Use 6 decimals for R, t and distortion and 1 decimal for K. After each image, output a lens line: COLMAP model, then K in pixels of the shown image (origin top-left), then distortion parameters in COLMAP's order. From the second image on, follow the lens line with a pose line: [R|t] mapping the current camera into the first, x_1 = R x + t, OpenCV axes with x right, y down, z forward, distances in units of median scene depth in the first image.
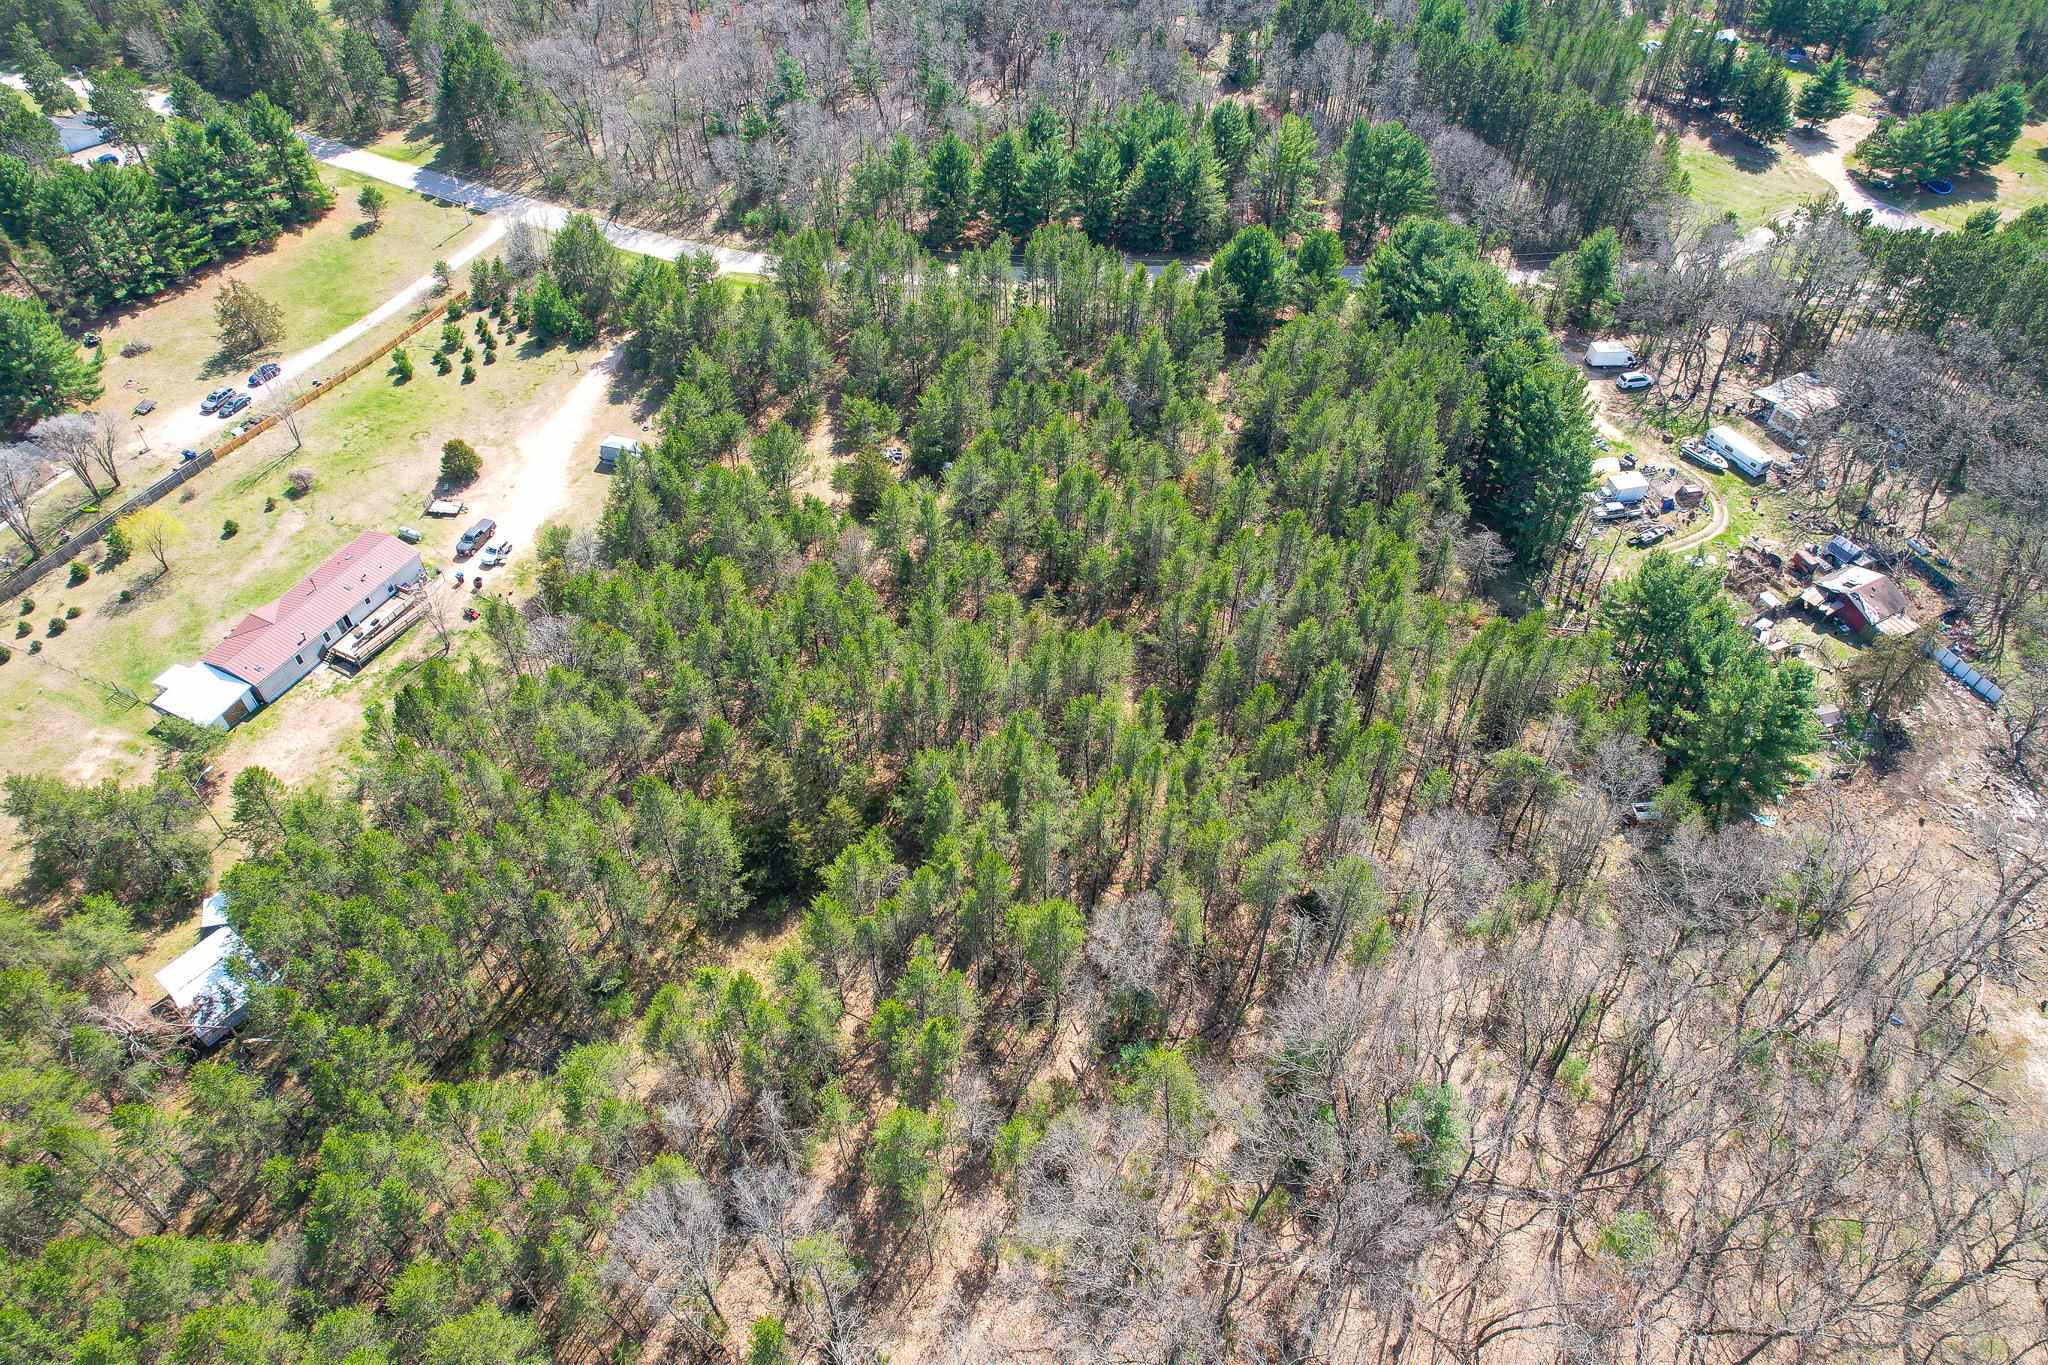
lens RADIAL K [[1320.0, 0, 1039.6], [0, 1320.0, 687.5], [0, 0, 1]] dist [-0.080722, 0.071919]
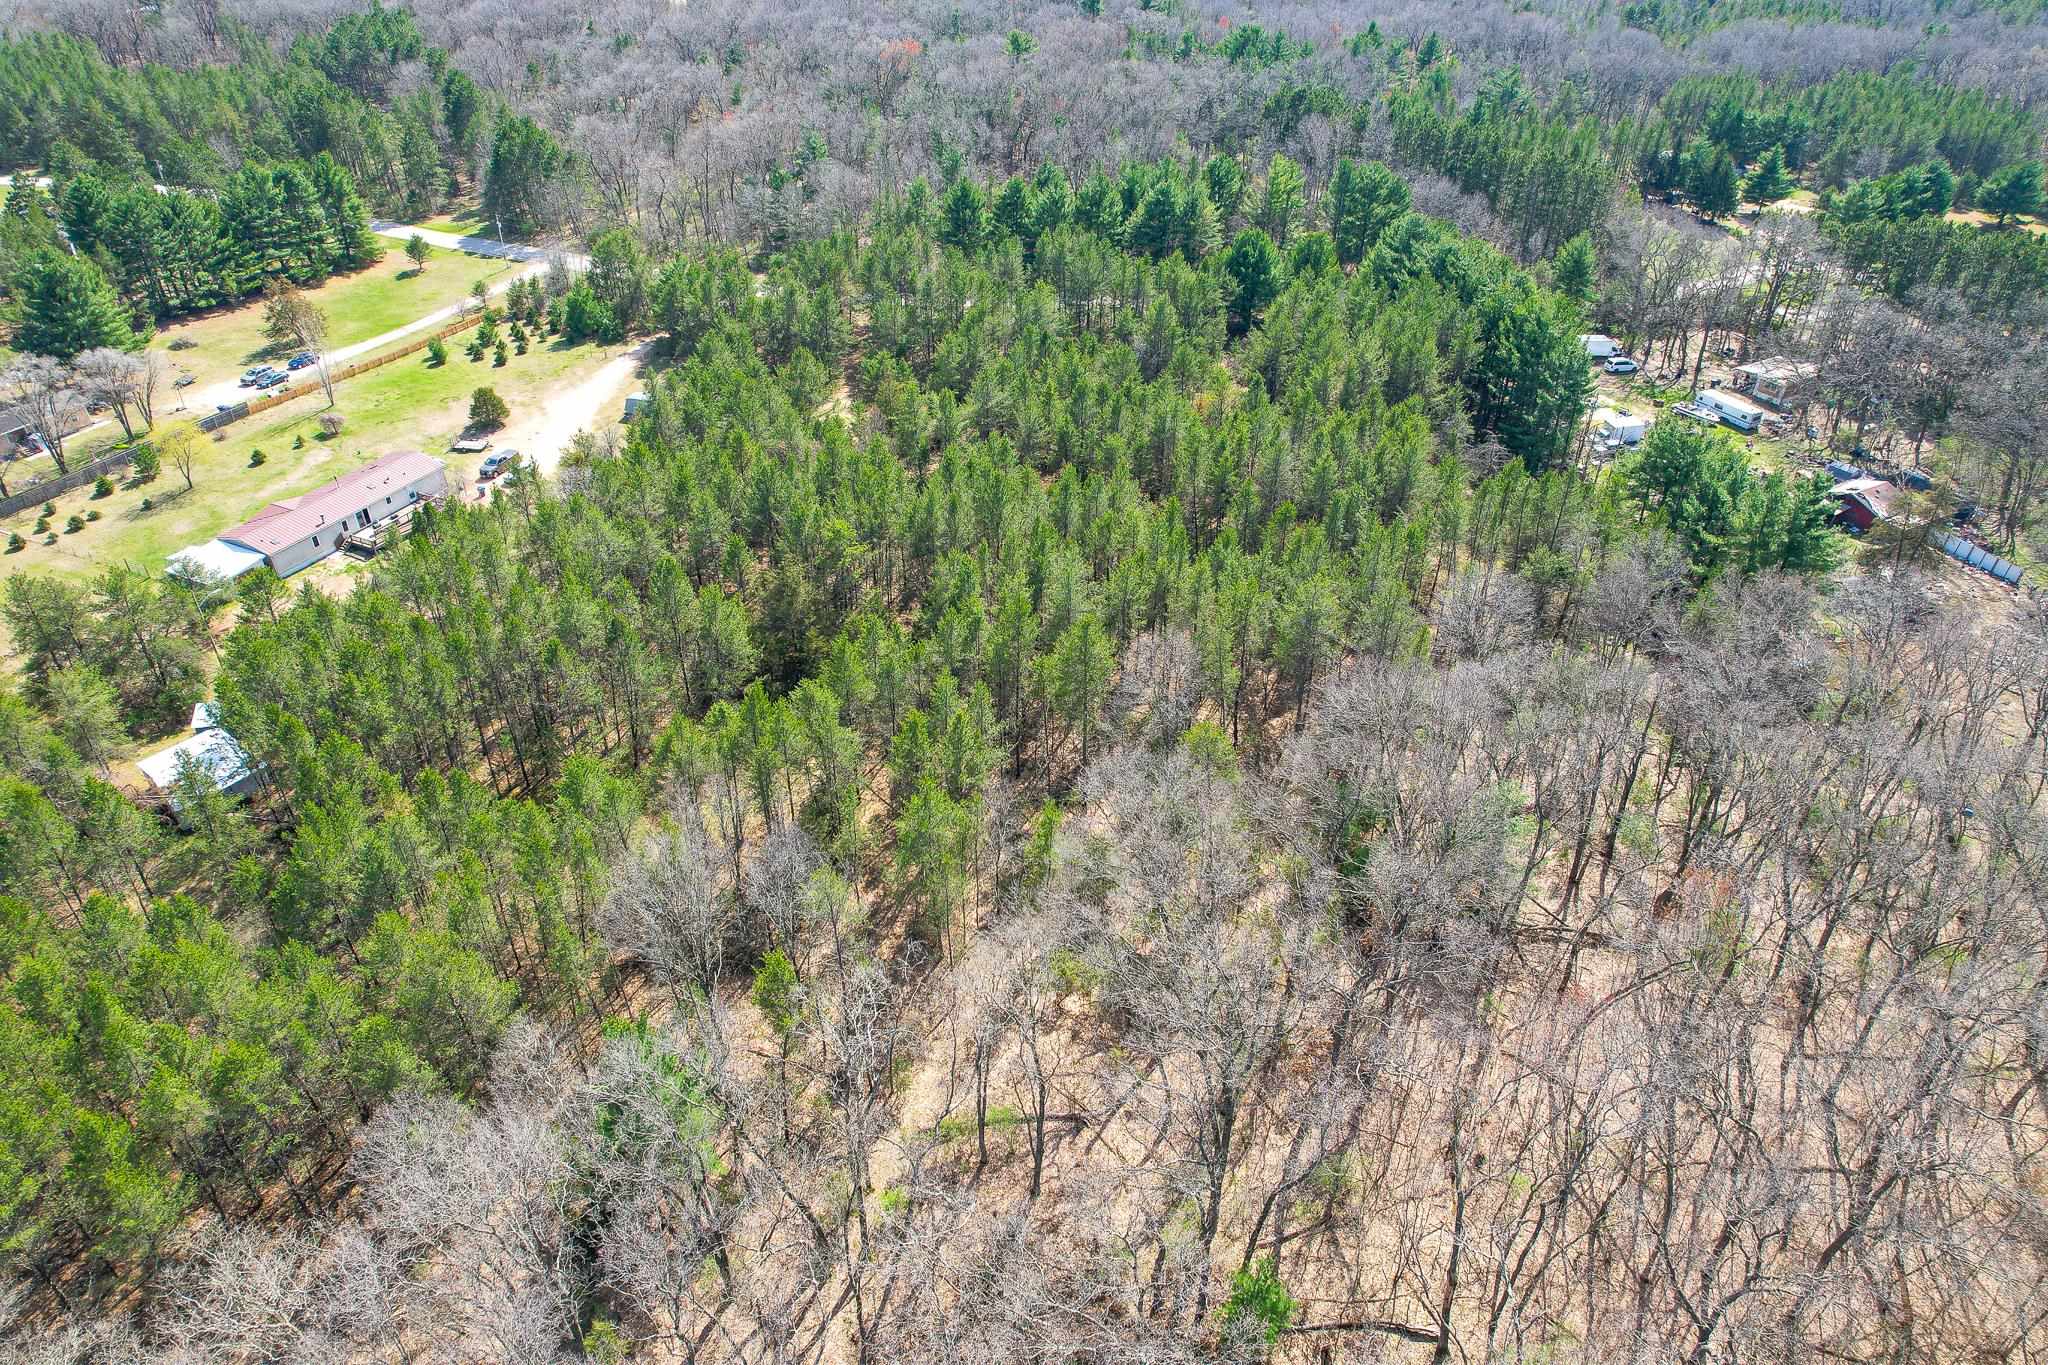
lens RADIAL K [[1320.0, 0, 1039.2], [0, 1320.0, 679.0], [0, 0, 1]] dist [-0.080722, 0.071919]
pose [[0.999979, -0.004942, 0.004105, -0.014571], [0.005675, 0.978967, -0.203937, 0.226125], [-0.003011, 0.203957, 0.978975, 0.033097]]
